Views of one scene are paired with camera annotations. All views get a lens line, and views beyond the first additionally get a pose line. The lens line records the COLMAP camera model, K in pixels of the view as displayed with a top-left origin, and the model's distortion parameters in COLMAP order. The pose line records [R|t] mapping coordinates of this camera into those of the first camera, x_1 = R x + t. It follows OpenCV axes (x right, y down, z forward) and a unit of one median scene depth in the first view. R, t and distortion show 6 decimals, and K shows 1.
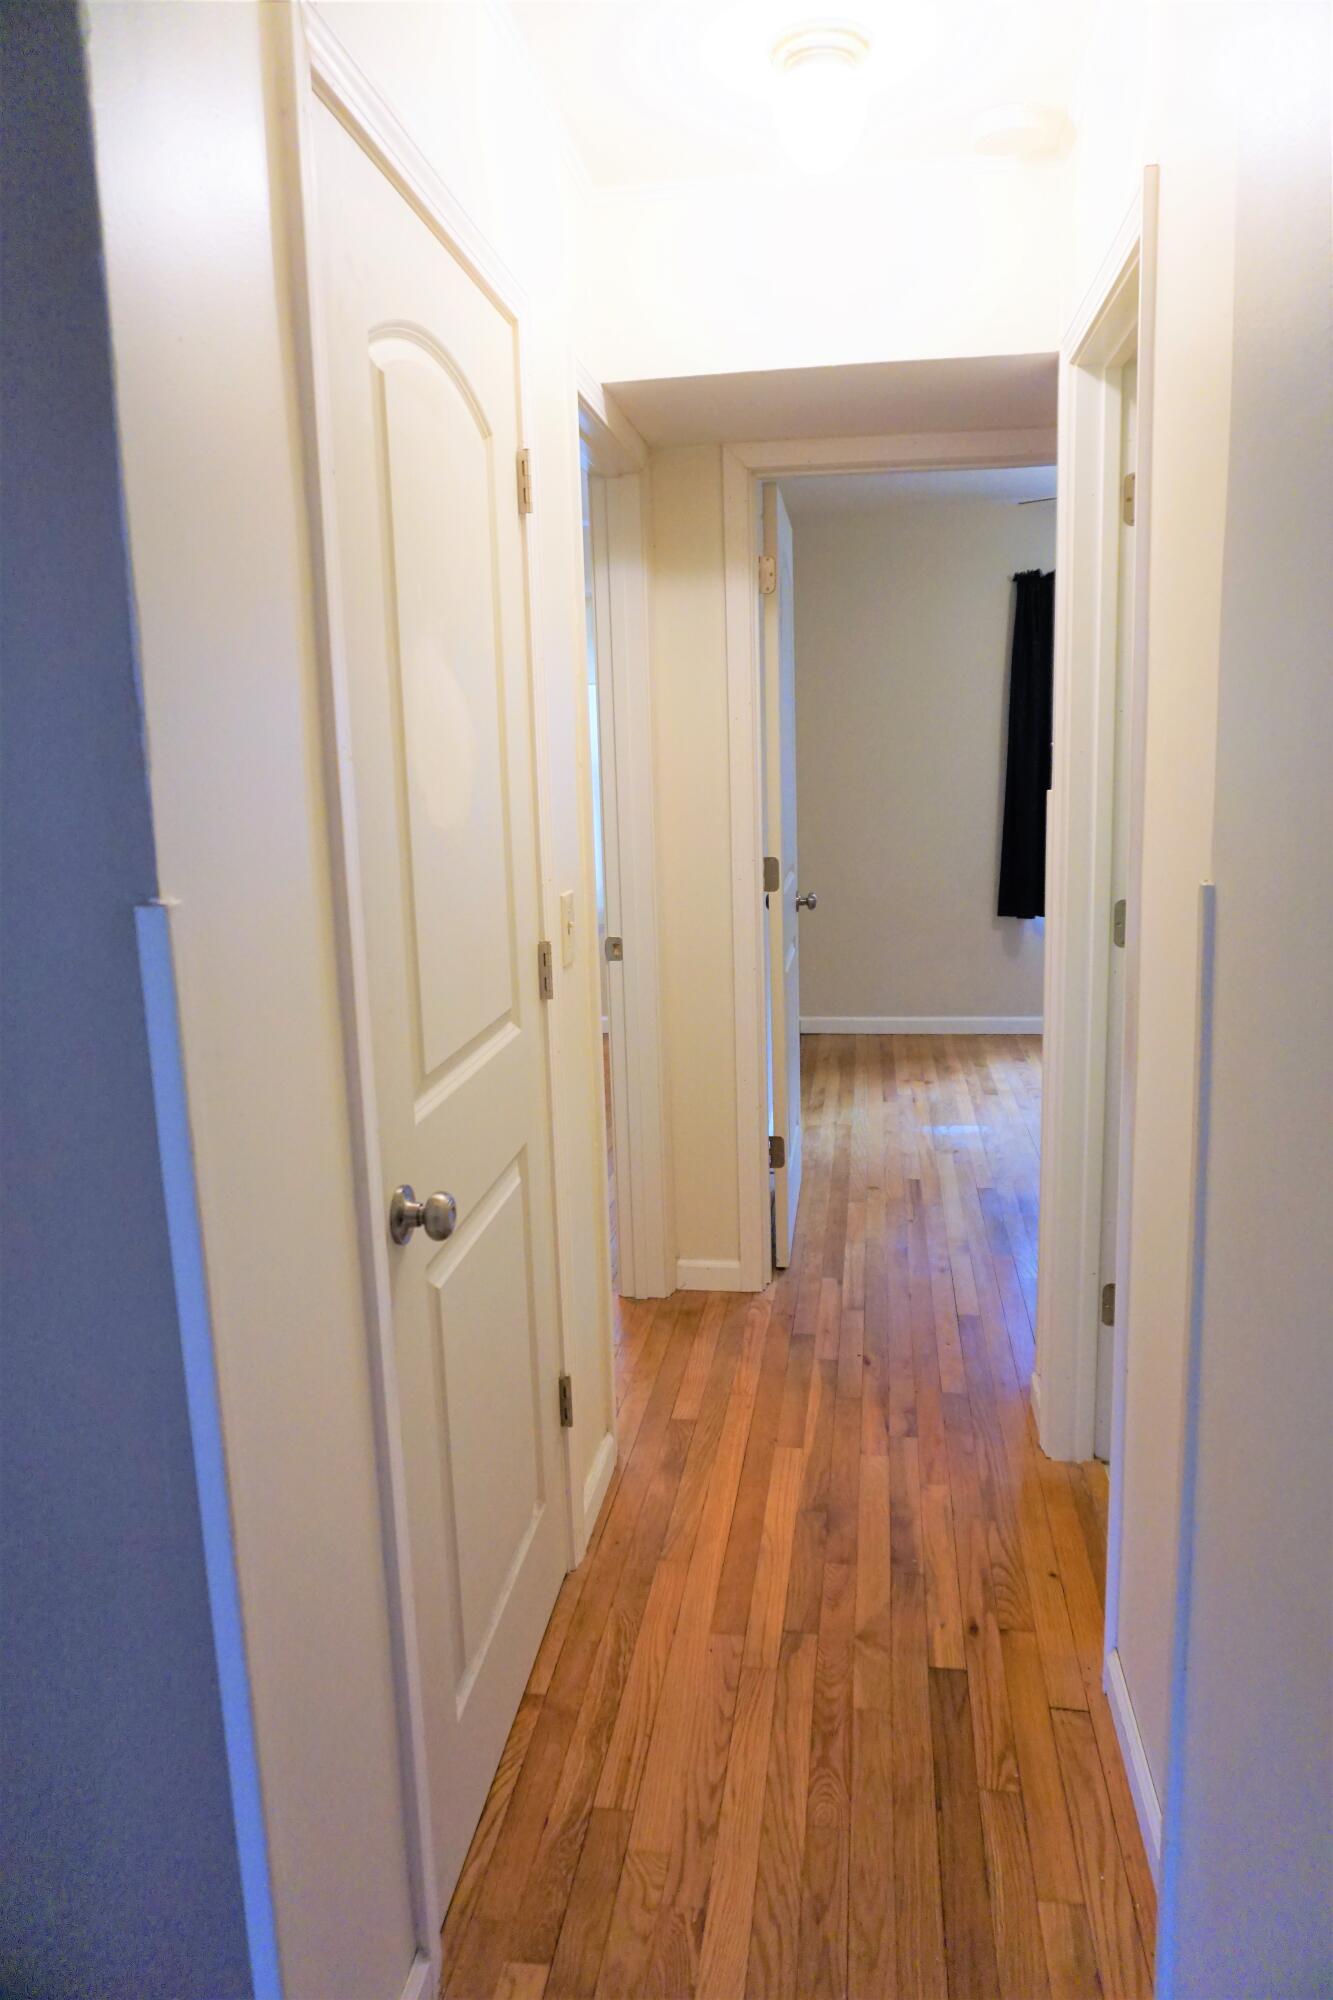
lens RADIAL K [[1360.0, 0, 667.0], [0, 1360.0, 996.0], [0, 0, 1]] dist [-0.036034, 0.016765]
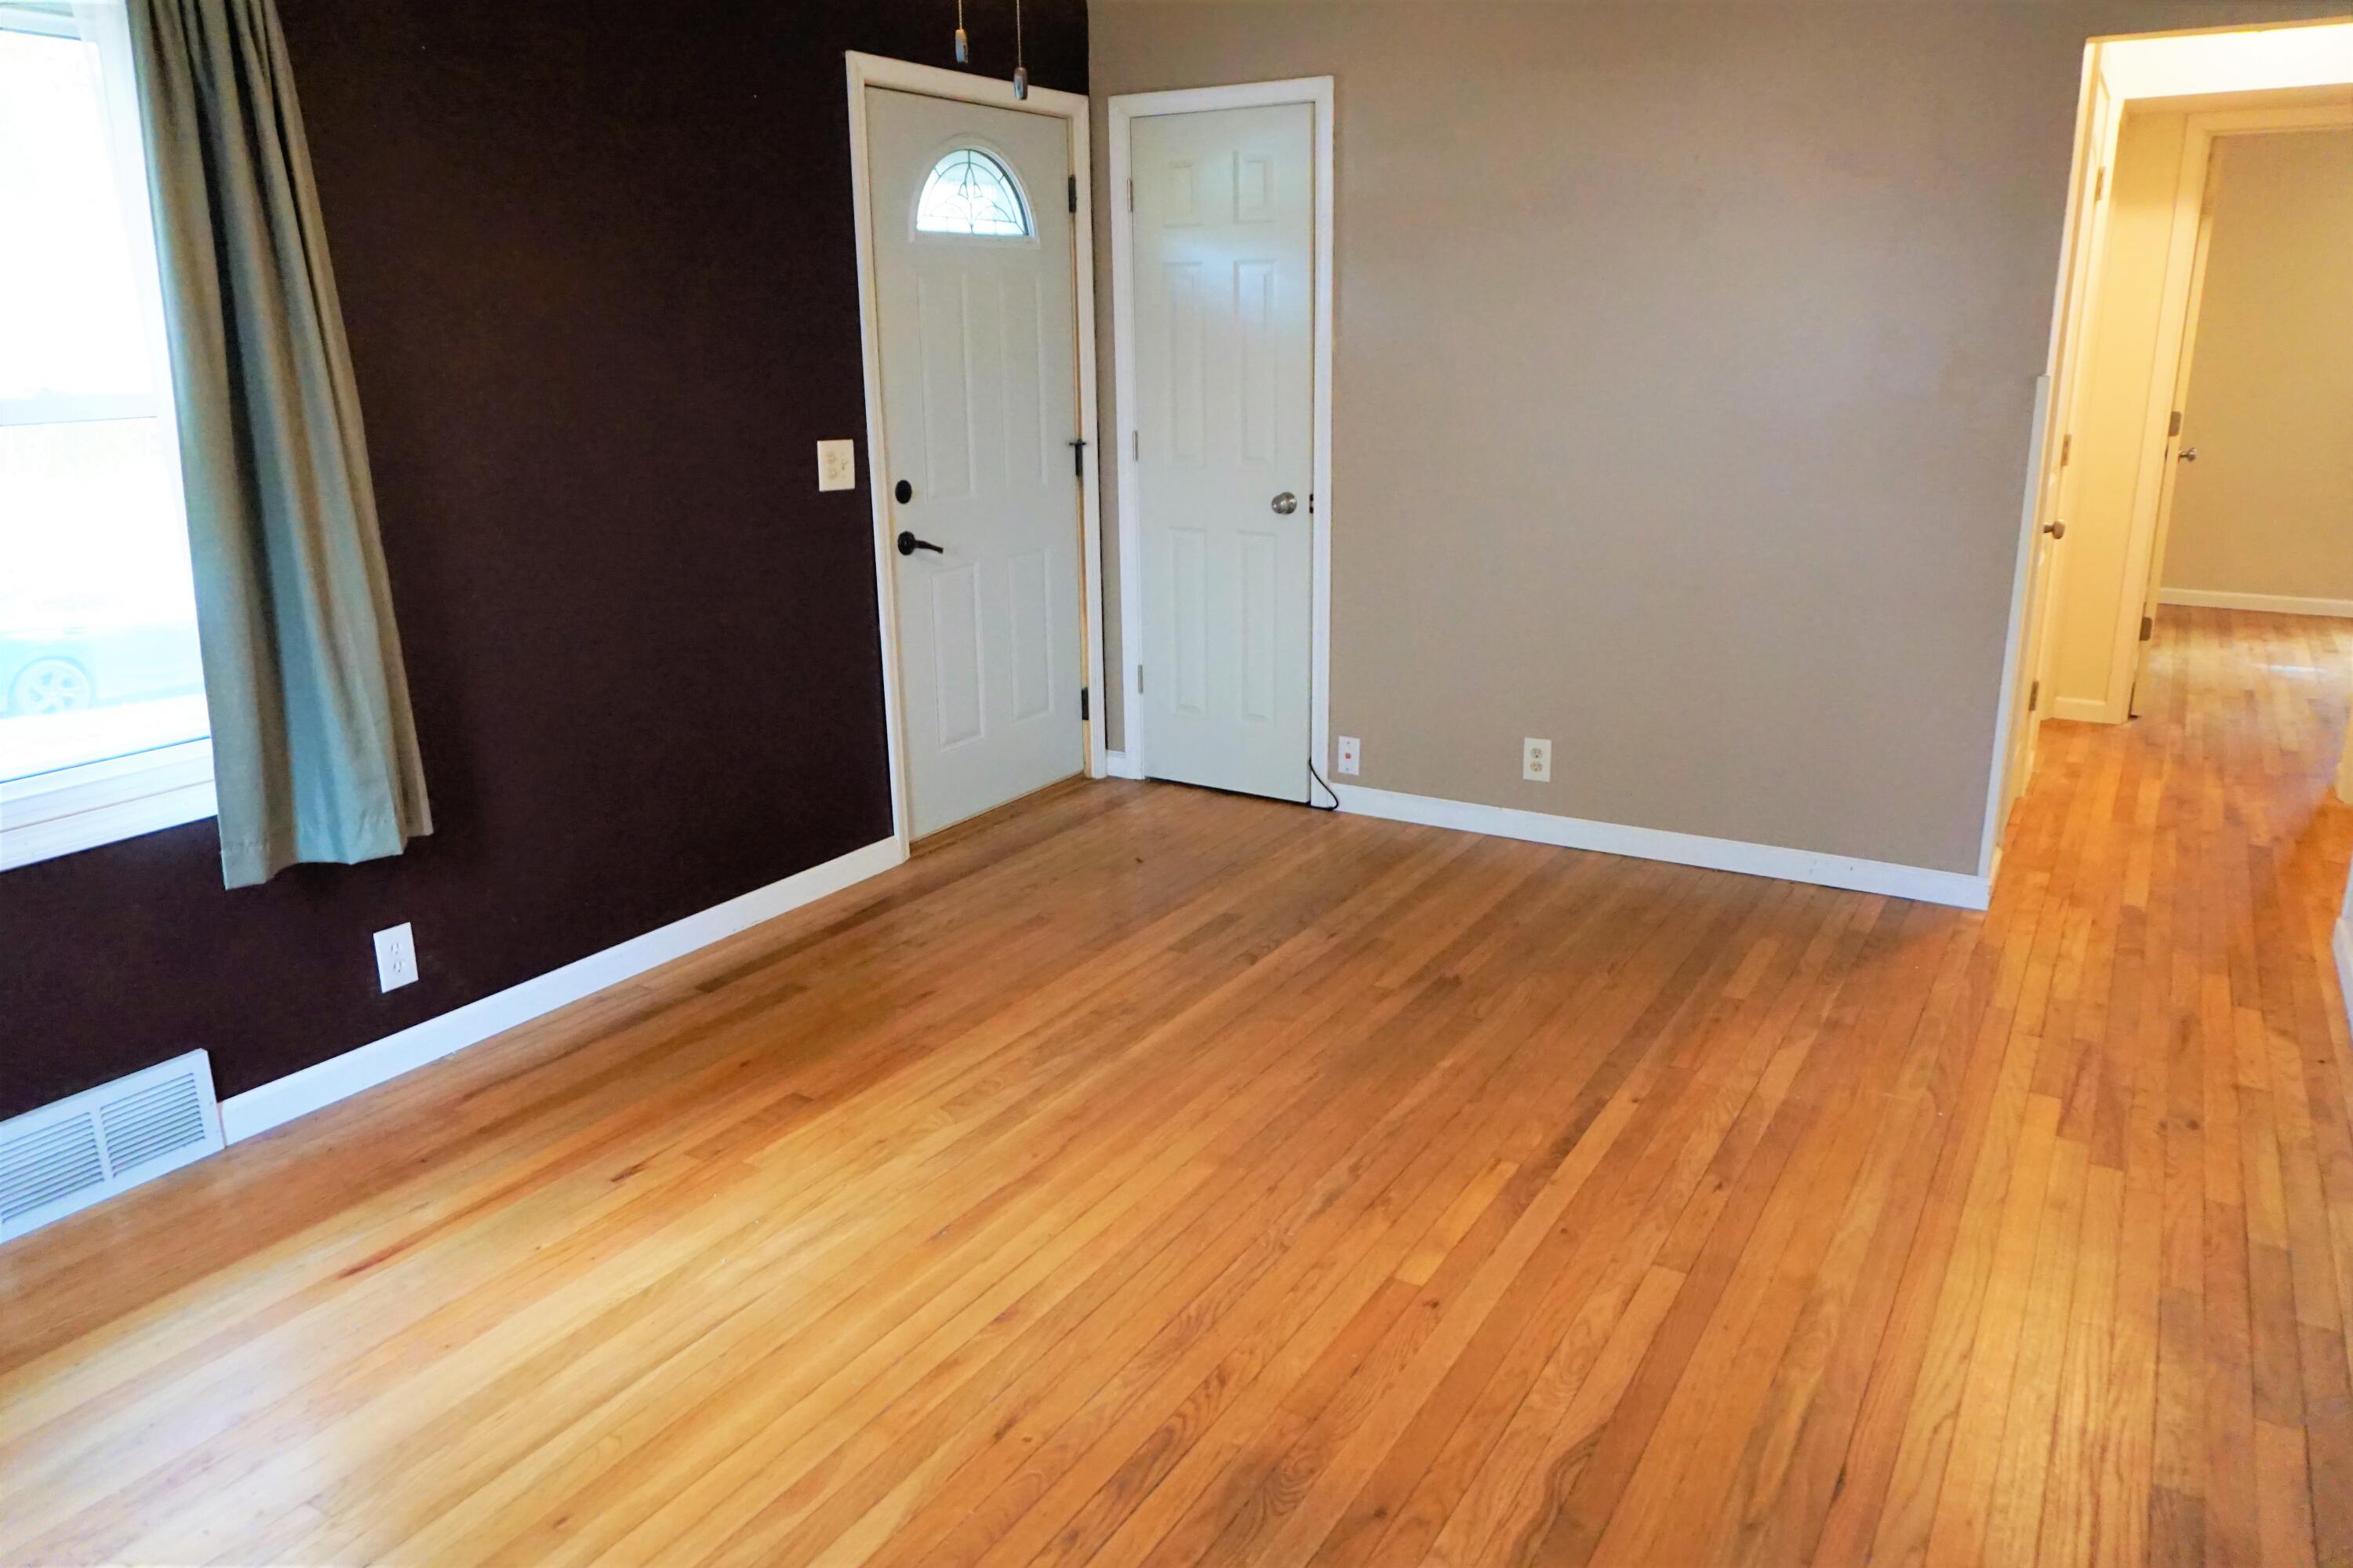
lens RADIAL K [[1600.1, 0, 1175.7], [0, 1600.1, 789.5], [0, 0, 1]] dist [-0.036034, 0.016765]
pose [[0.915930, 0.131616, -0.379143, -0.236080], [-0.089767, 0.987948, 0.126101, 0.200249], [0.391170, -0.081465, 0.916706, -1.074059]]
